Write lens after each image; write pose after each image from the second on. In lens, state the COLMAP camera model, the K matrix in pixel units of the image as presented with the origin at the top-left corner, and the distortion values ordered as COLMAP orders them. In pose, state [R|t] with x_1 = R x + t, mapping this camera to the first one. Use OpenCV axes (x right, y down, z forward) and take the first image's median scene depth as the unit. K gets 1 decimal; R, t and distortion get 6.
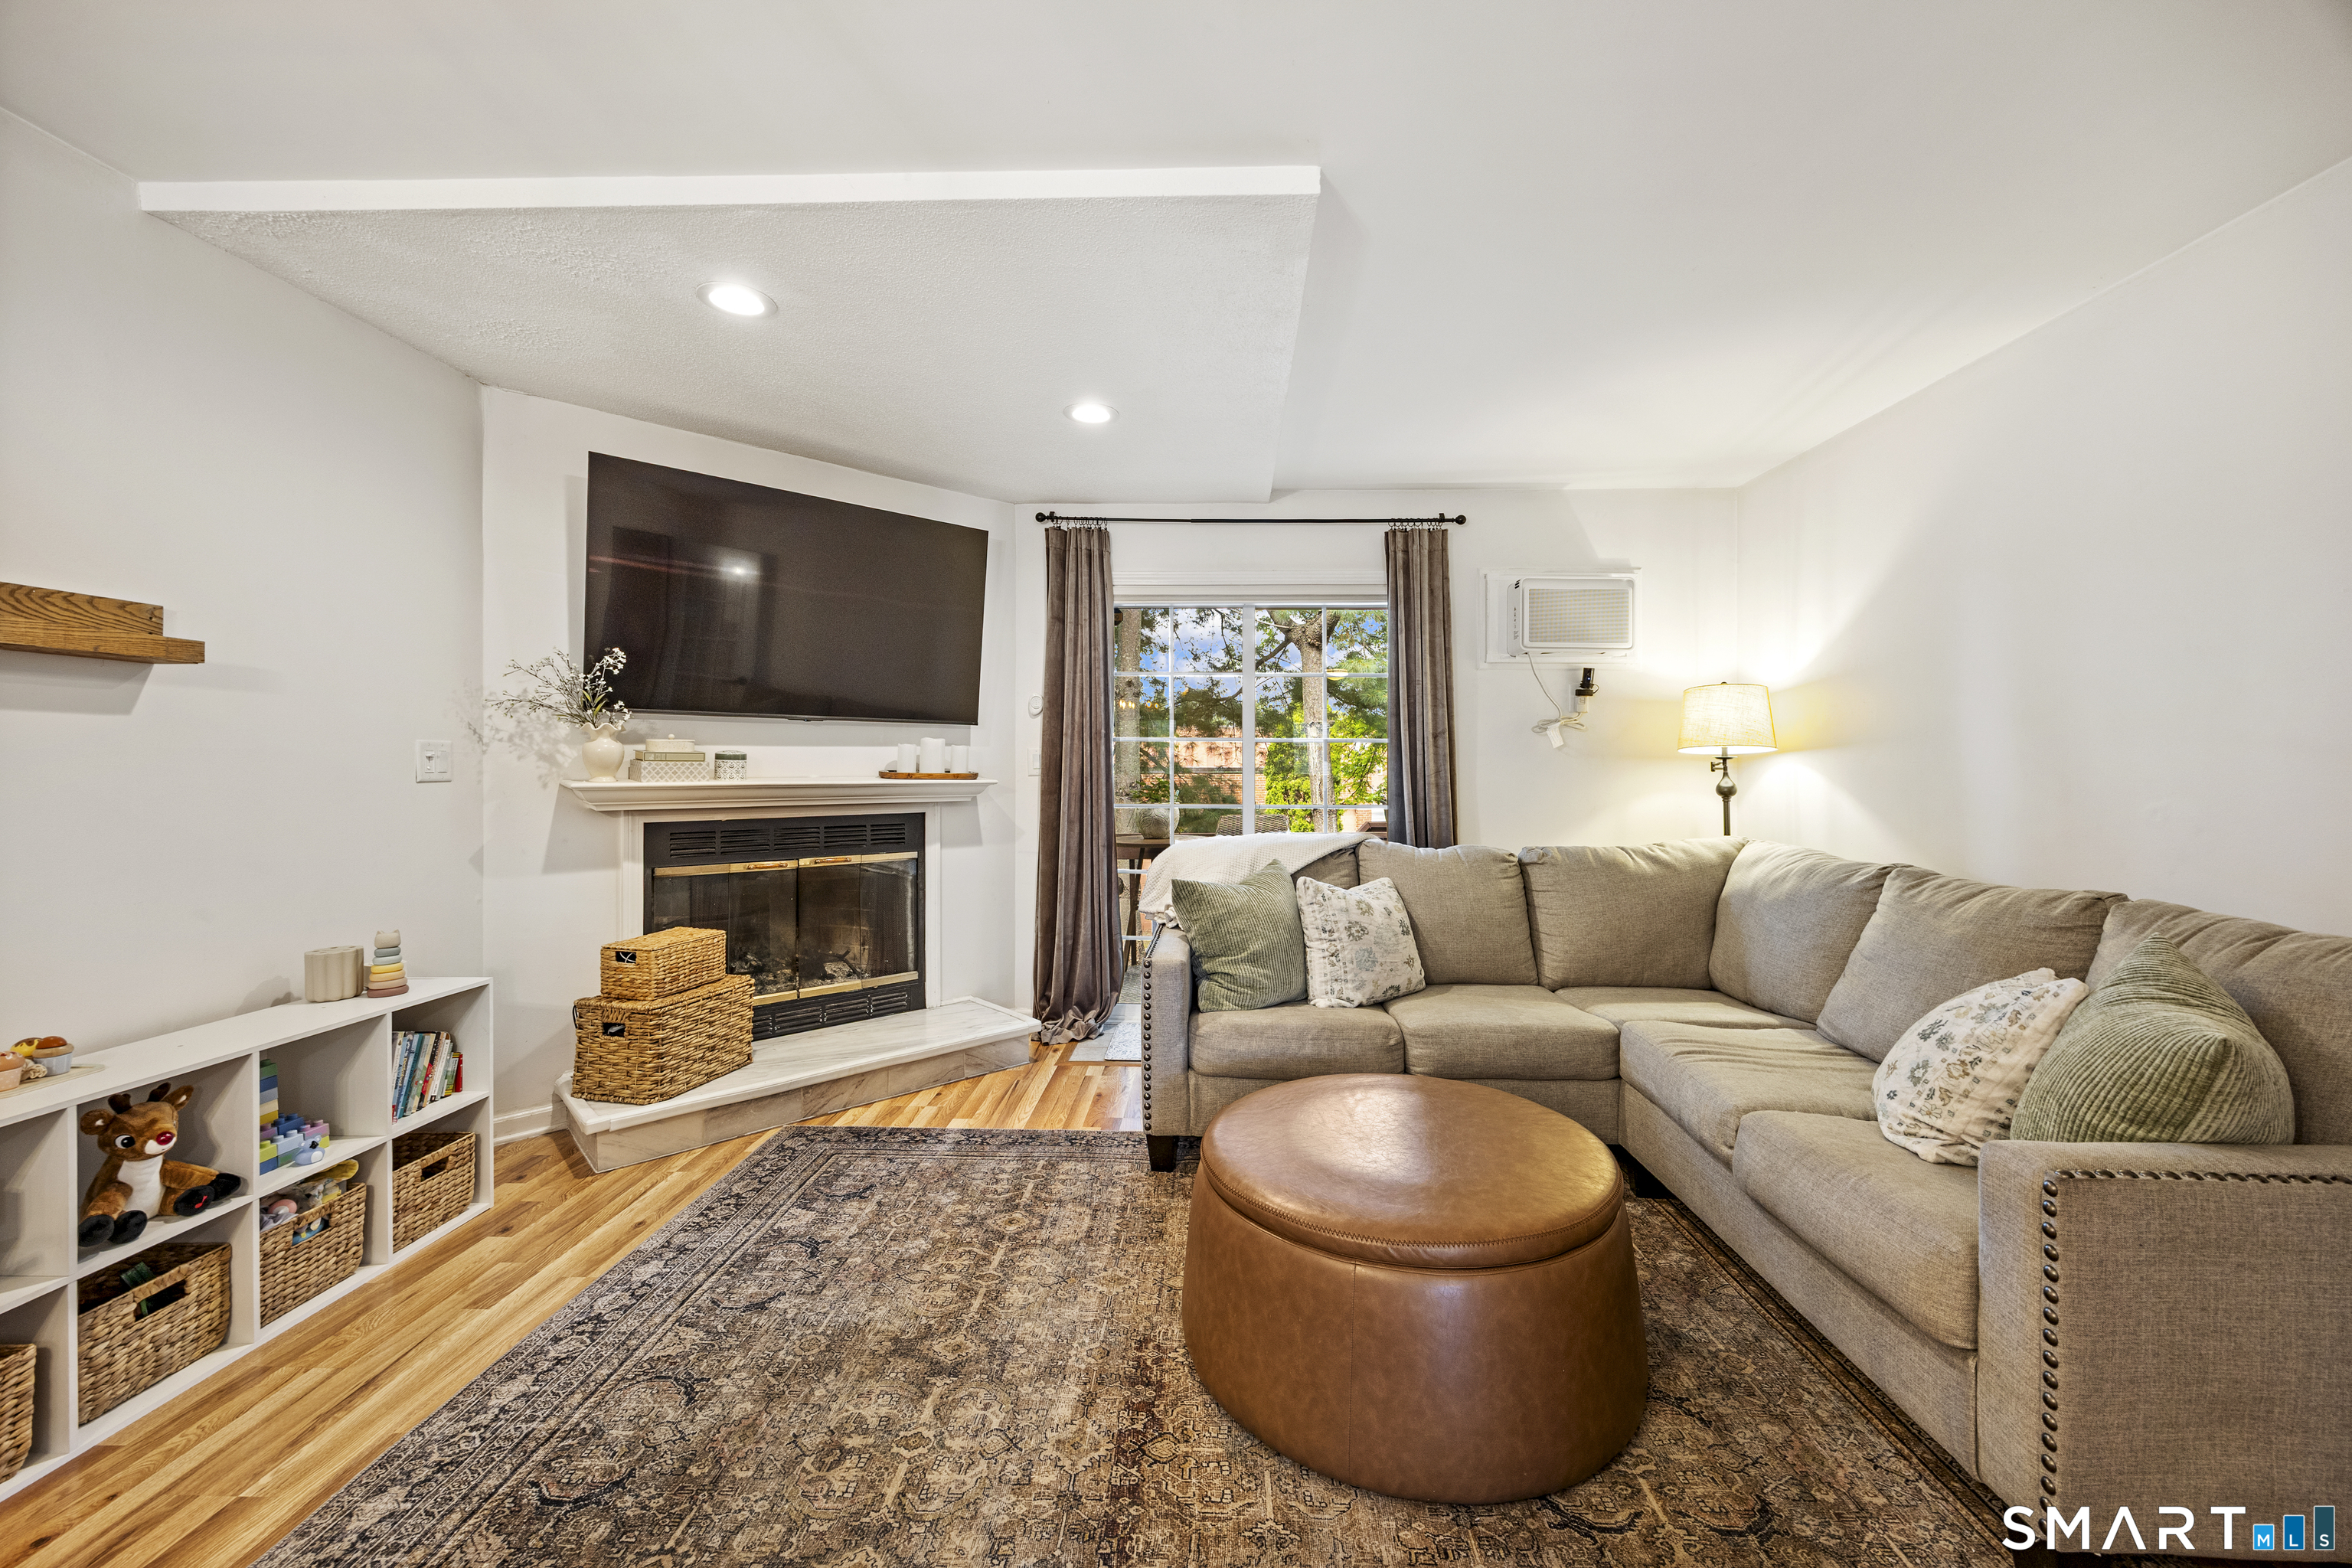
lens RADIAL K [[979.3, 0, 1202.9], [0, 979.3, 787.7], [0, 0, 1]] dist [0.000680, -0.000072]
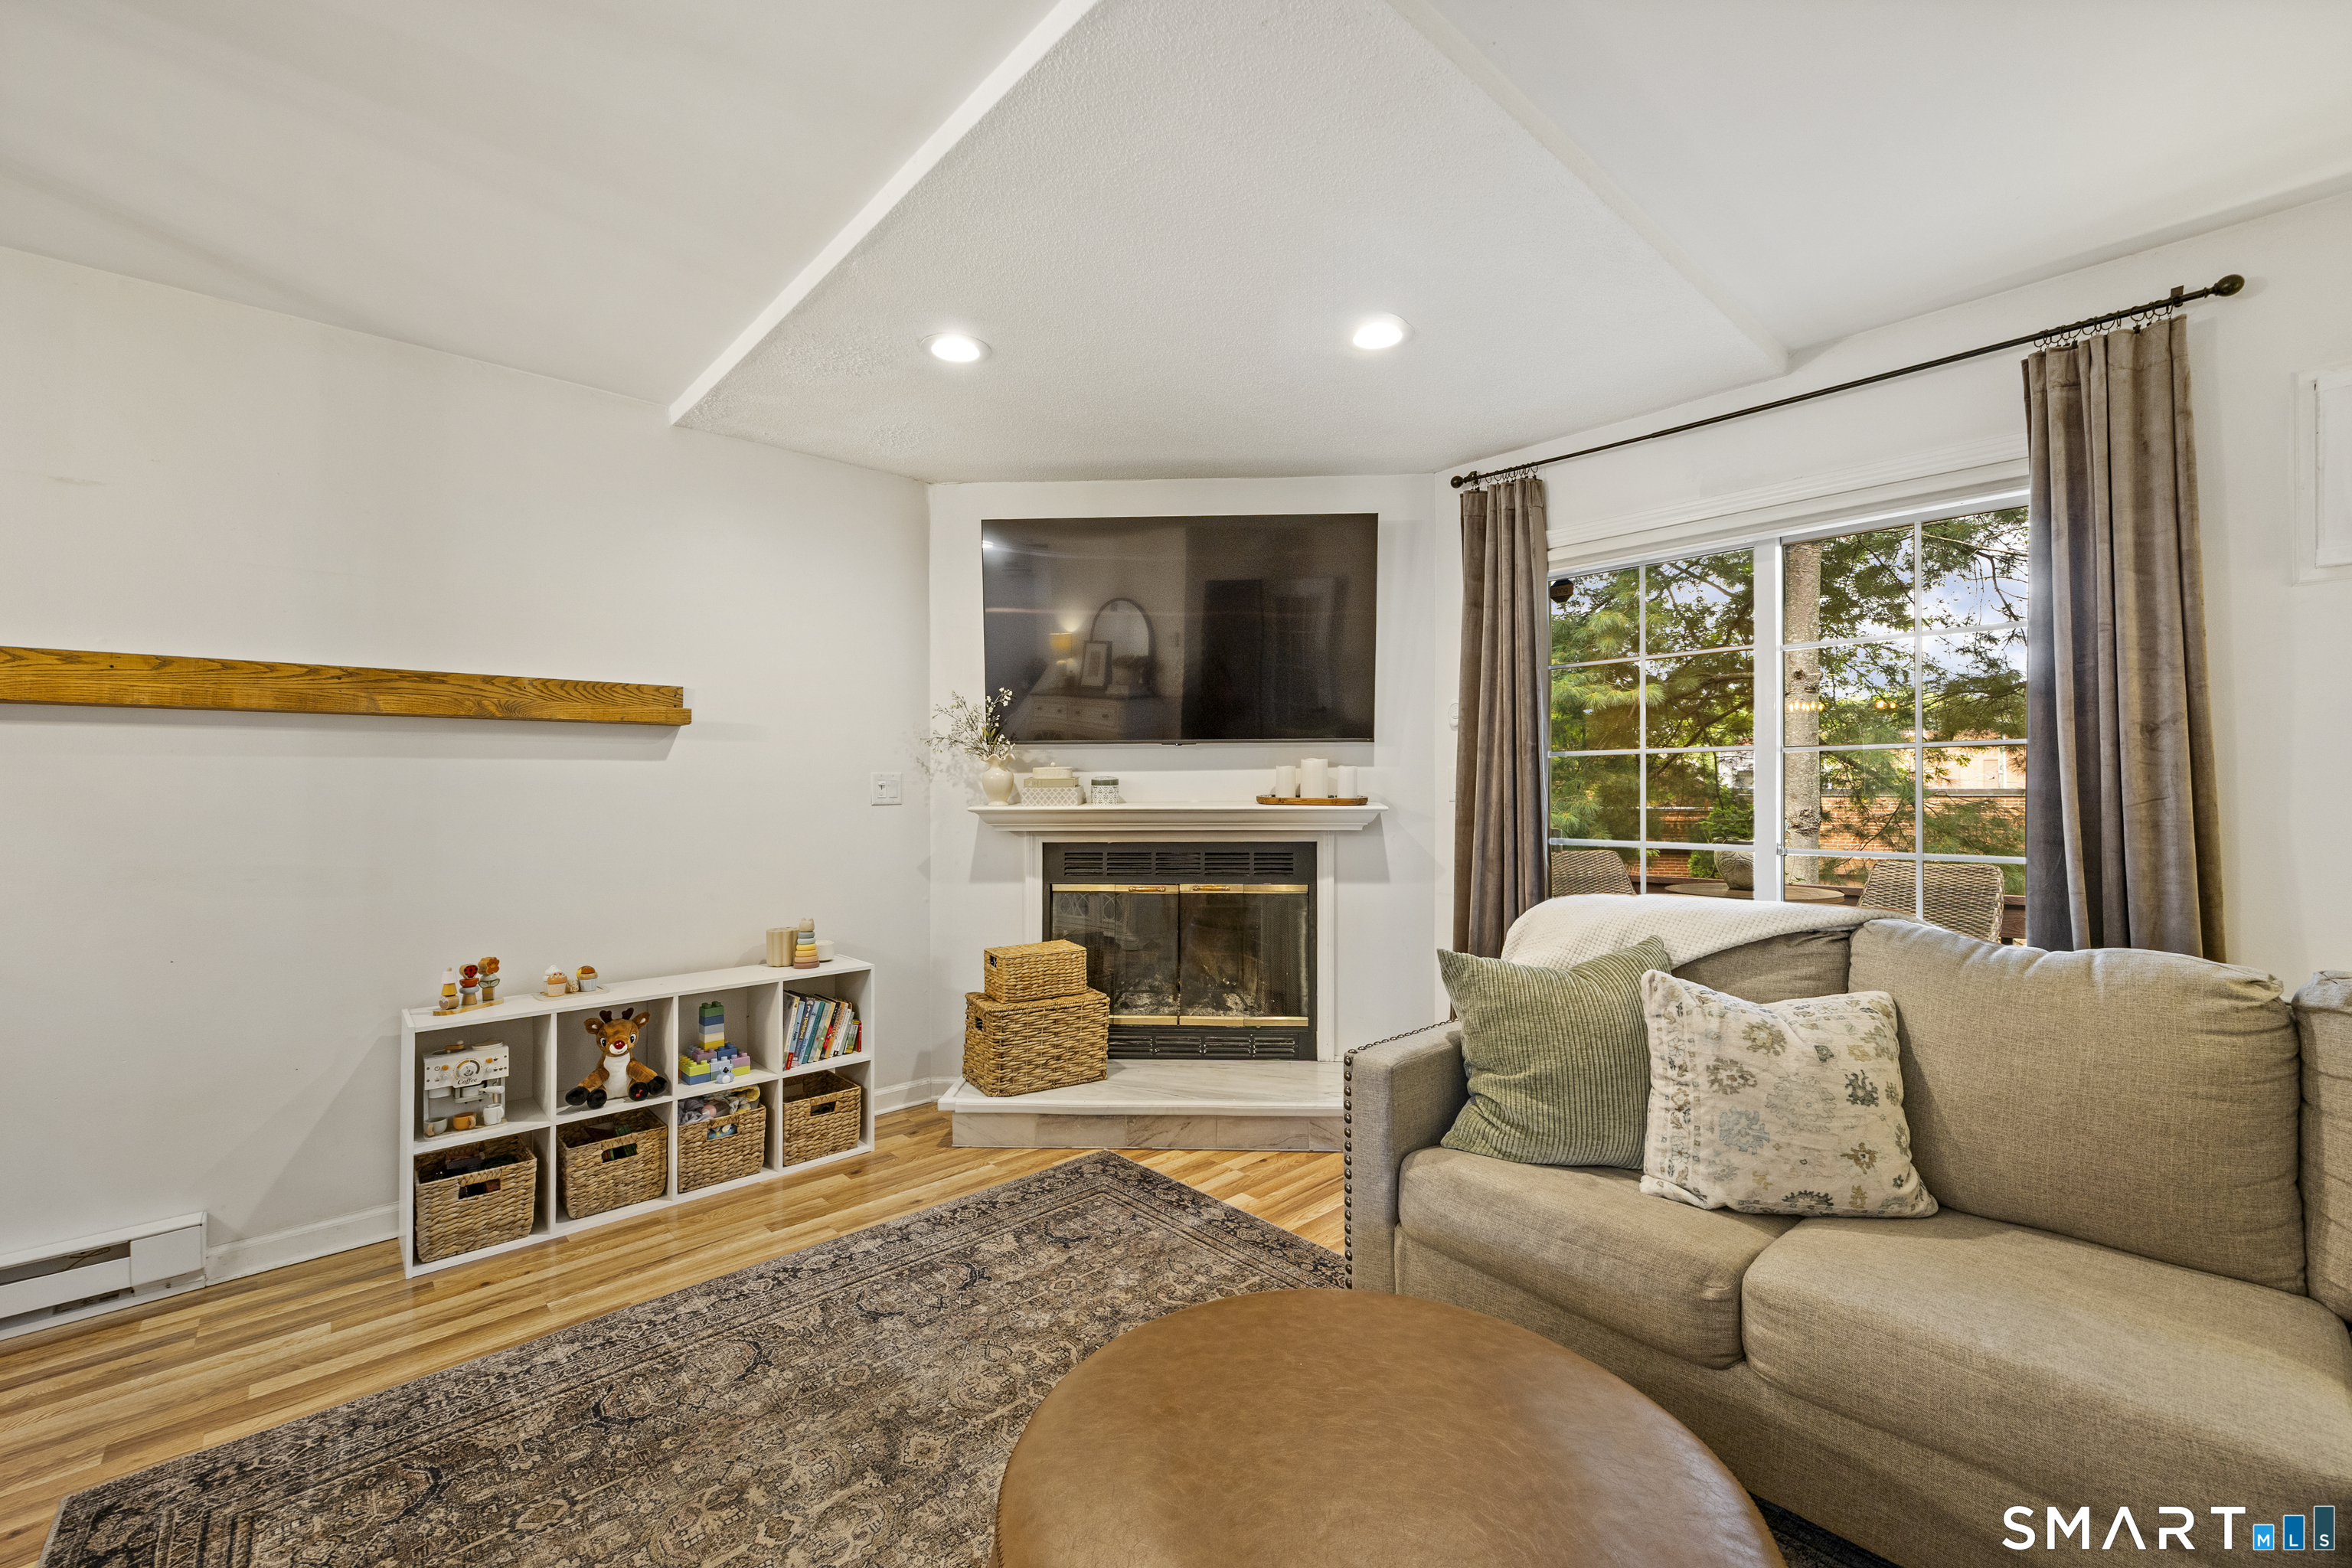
lens RADIAL K [[979.3, 0, 1157.7], [0, 979.3, 799.1], [0, 0, 1]] dist [0.000680, -0.000072]
pose [[0.670797, 0.003925, -0.741631, 0.350538], [-0.010844, 0.999931, -0.004516, -0.010136], [0.741562, 0.011071, 0.670793, 0.358512]]
